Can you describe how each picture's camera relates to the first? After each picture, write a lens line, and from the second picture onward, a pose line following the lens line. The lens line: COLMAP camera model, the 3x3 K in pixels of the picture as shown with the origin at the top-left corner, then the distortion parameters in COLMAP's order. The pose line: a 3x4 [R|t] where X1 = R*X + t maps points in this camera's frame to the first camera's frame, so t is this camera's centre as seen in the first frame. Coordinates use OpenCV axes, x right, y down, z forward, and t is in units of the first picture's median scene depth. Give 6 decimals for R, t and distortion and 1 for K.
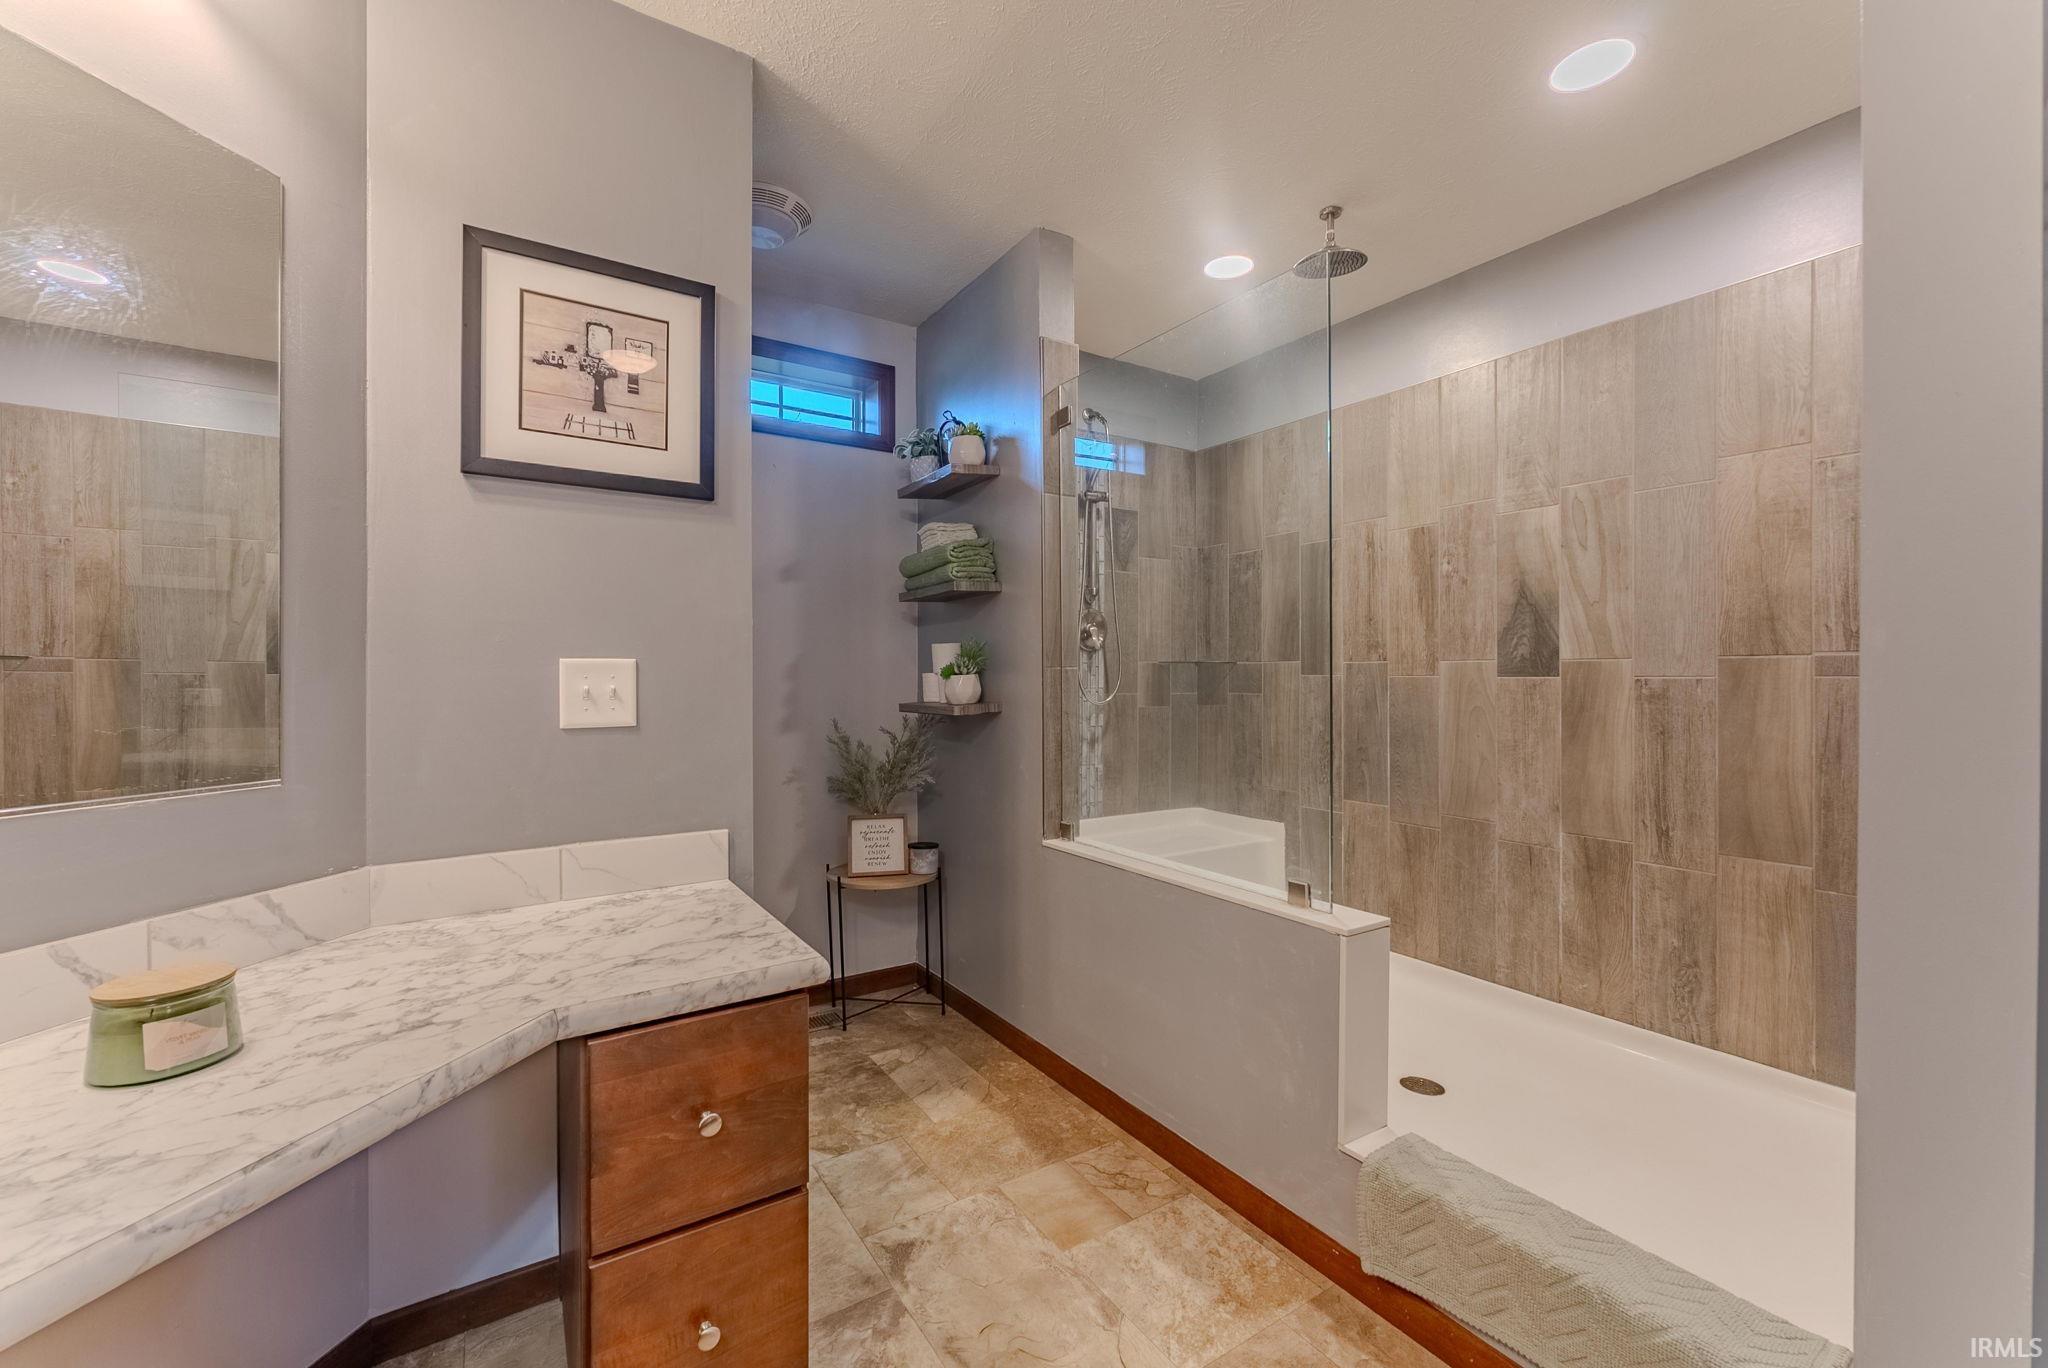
lens RADIAL K [[833.9, 0, 1016.5], [0, 833.9, 680.6], [0, 0, 1]] dist [-0.000251, -0.000417]
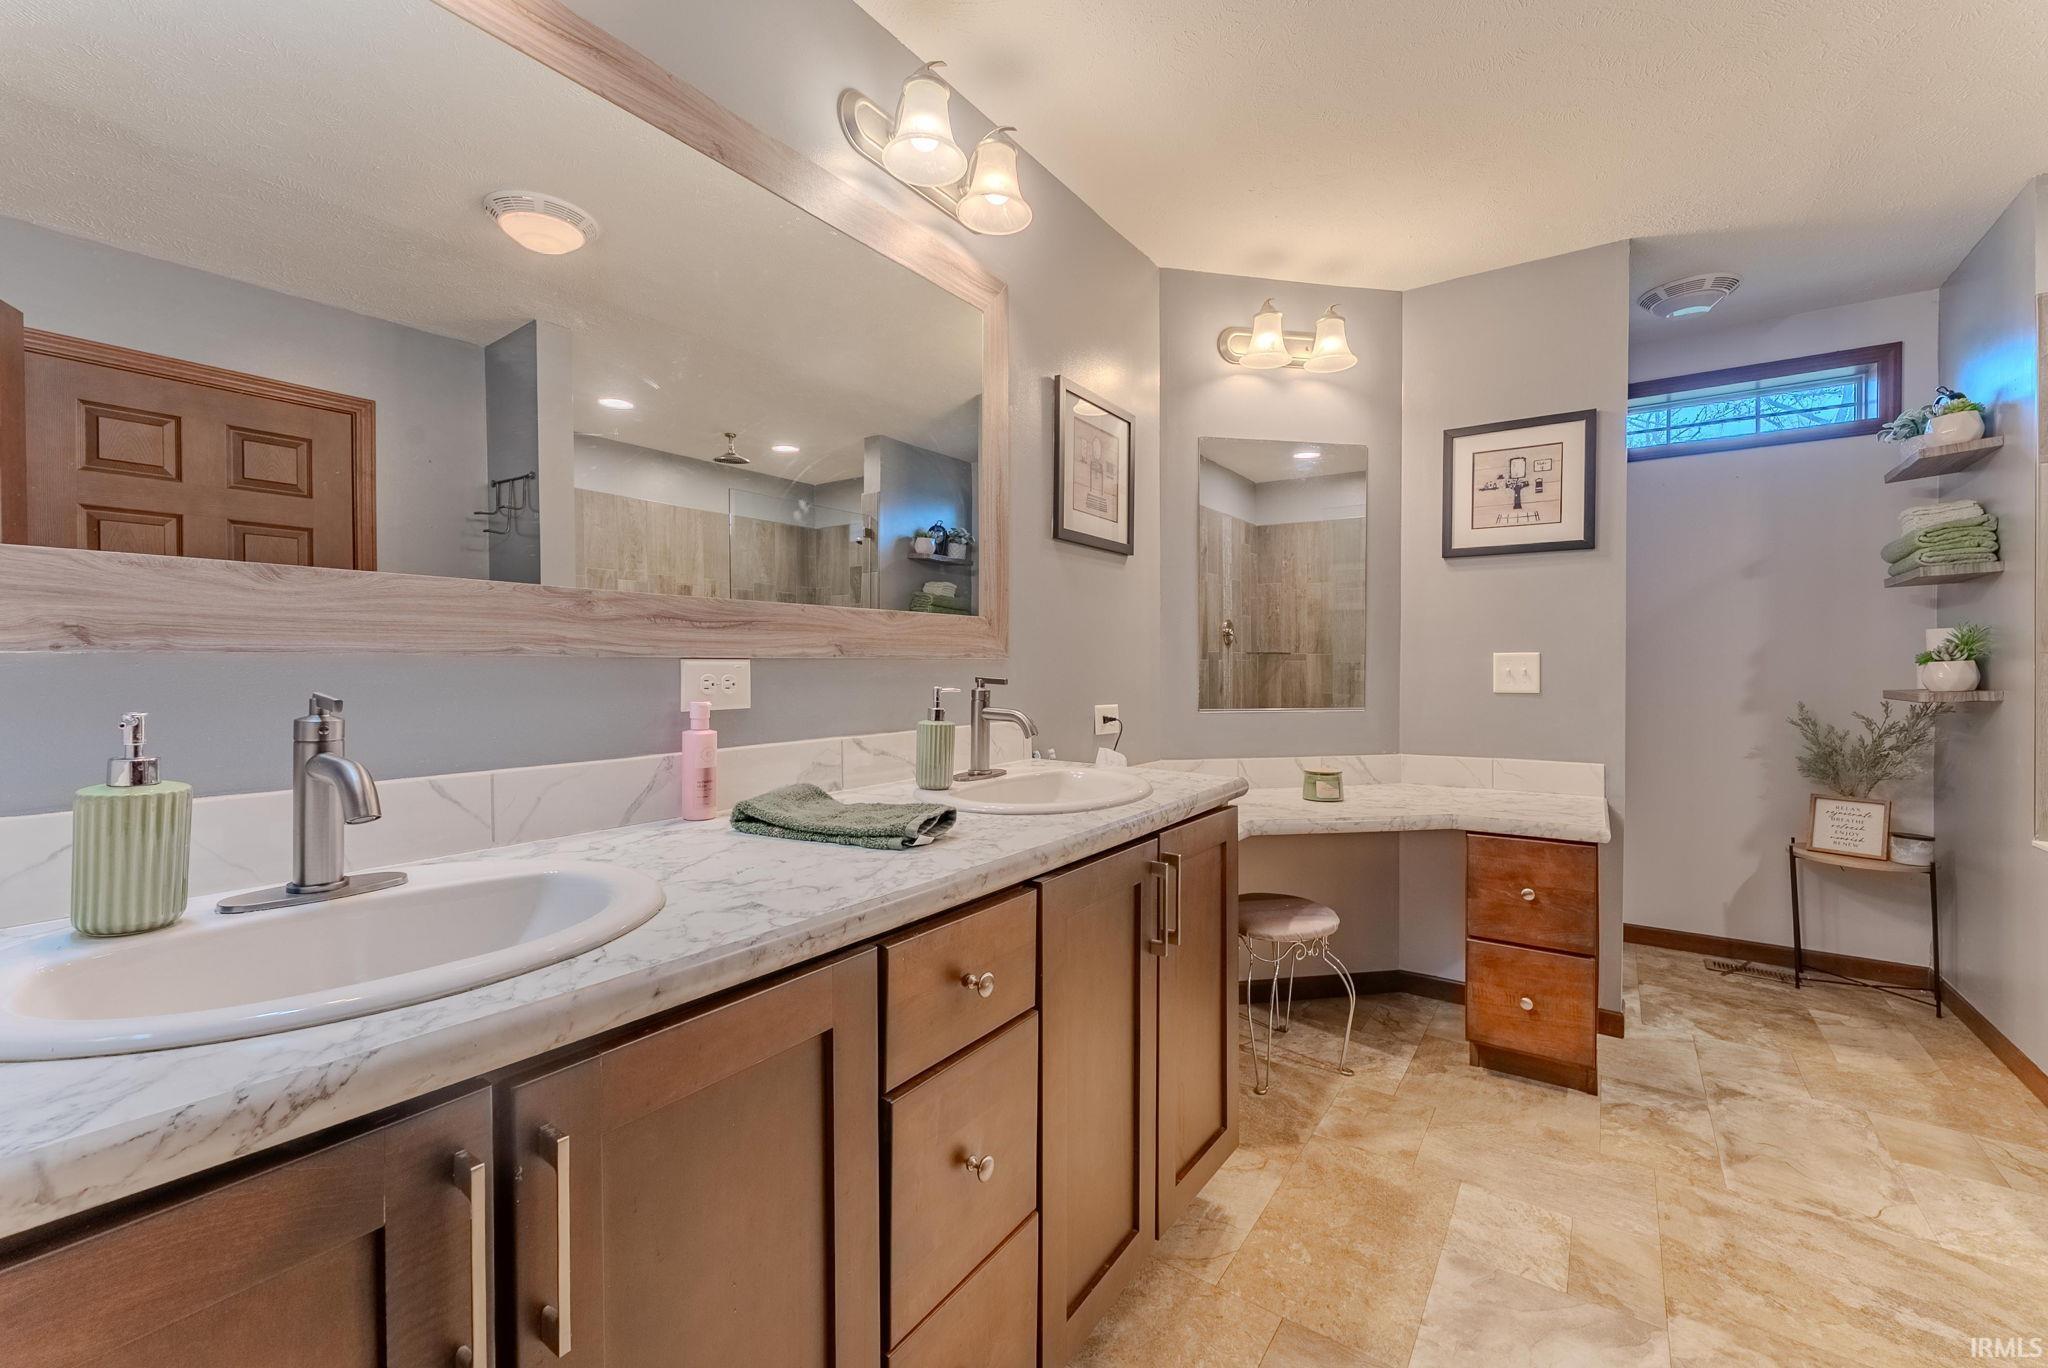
lens RADIAL K [[833.9, 0, 1019.0], [0, 833.9, 669.5], [0, 0, 1]] dist [-0.000251, -0.000417]
pose [[0.376783, 0.007040, -0.926275, 0.437388], [-0.003767, 0.999974, 0.006067, 0.001037], [0.926294, 0.001203, 0.376800, -0.369858]]
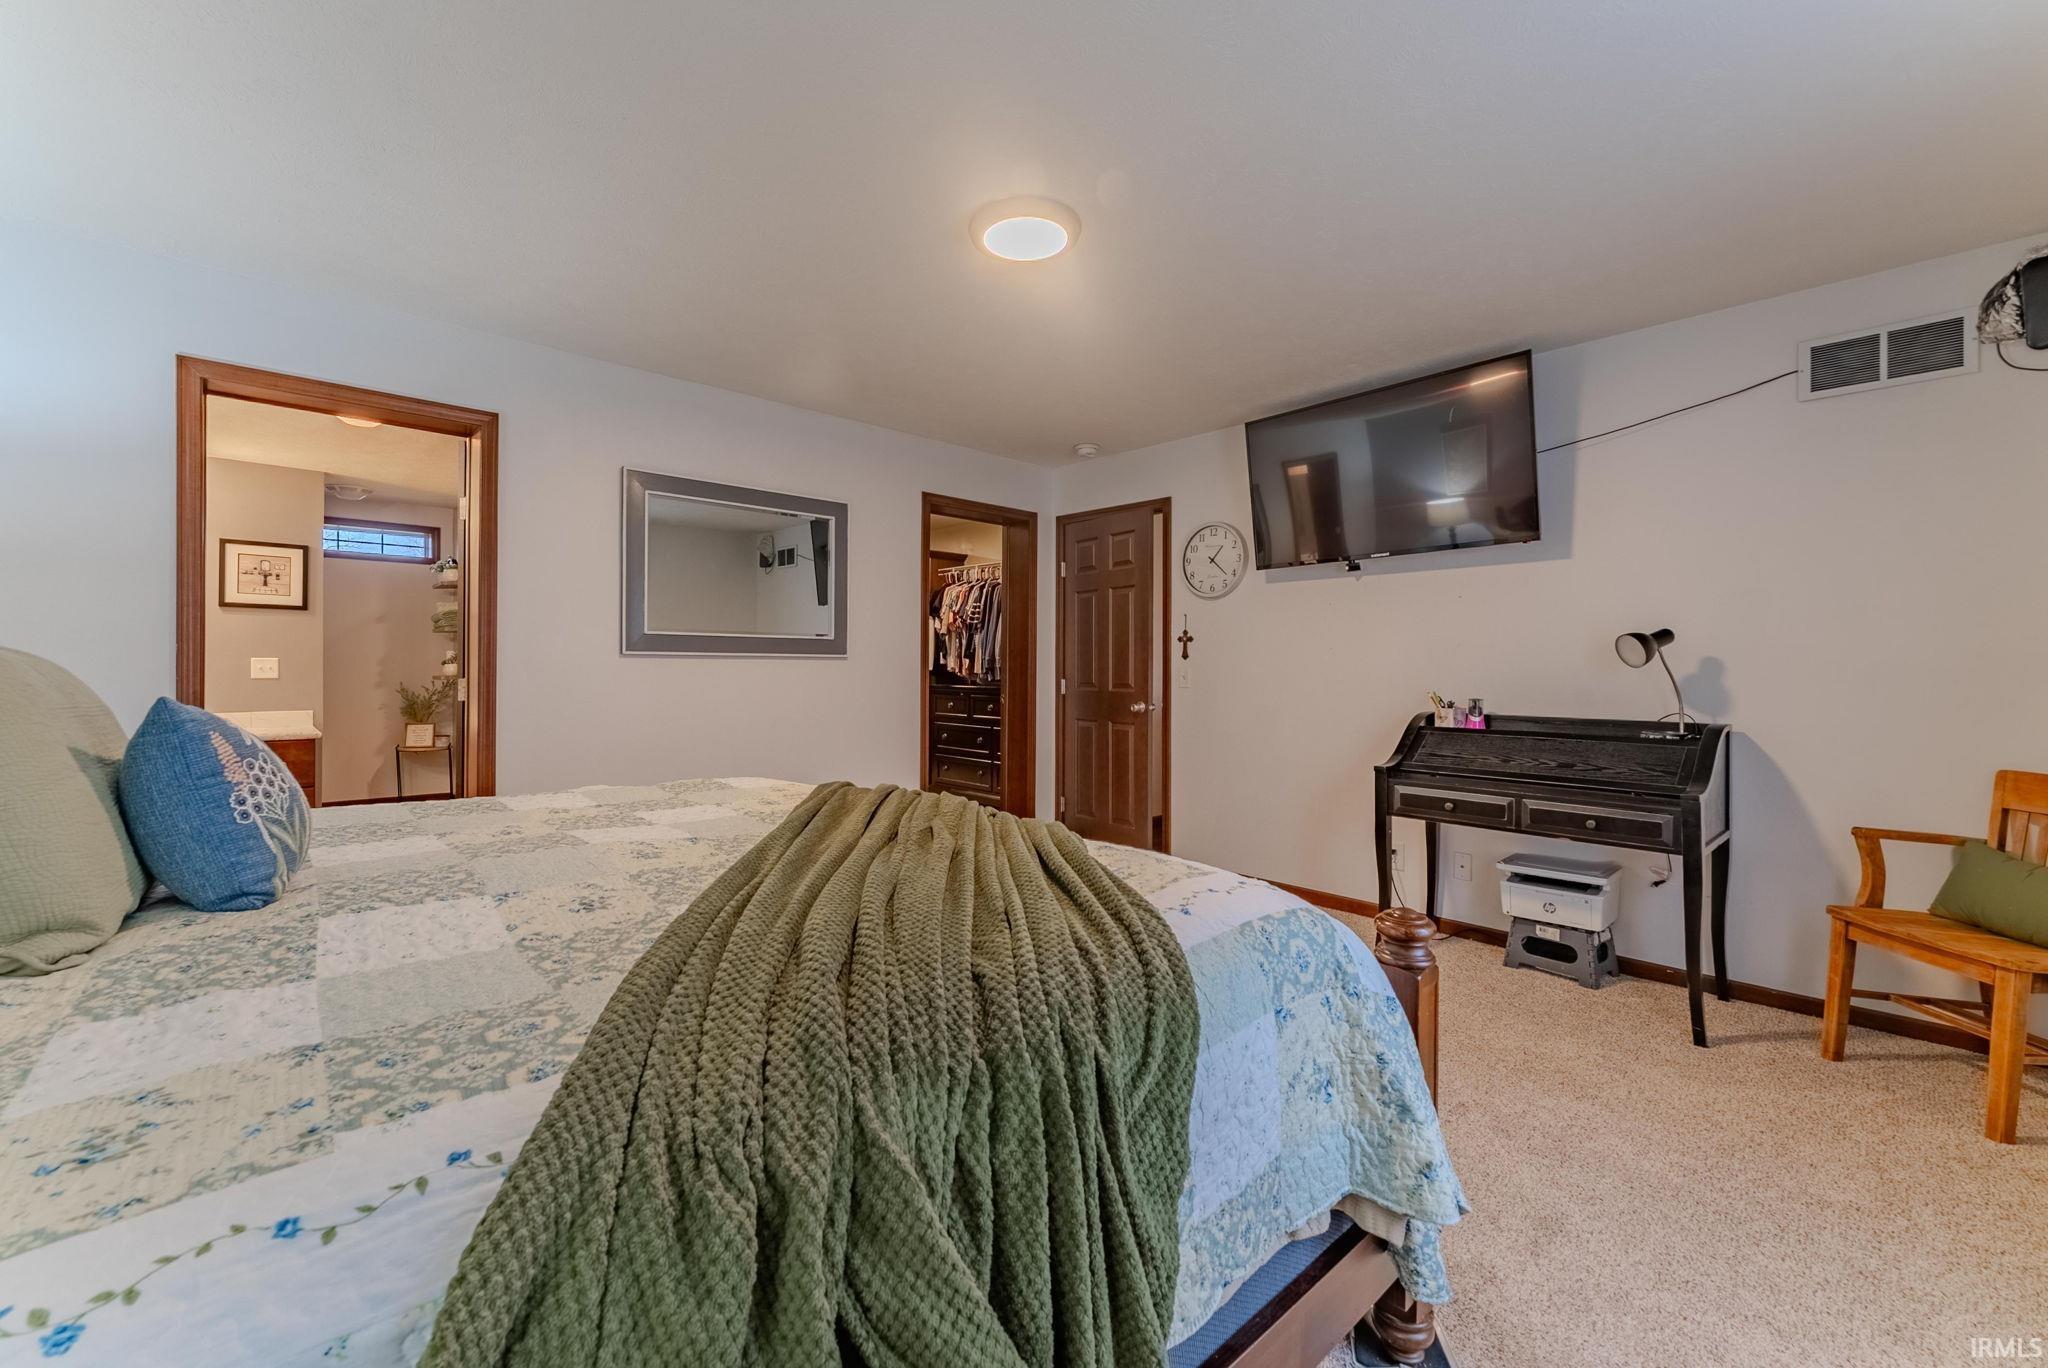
lens RADIAL K [[833.9, 0, 1023.3], [0, 833.9, 670.4], [0, 0, 1]] dist [-0.000251, -0.000417]
pose [[0.983635, 0.006058, 0.180069, 1.204185], [-0.006352, 0.999979, 0.001056, -0.000322], [-0.180059, -0.002182, 0.983653, -1.810409]]
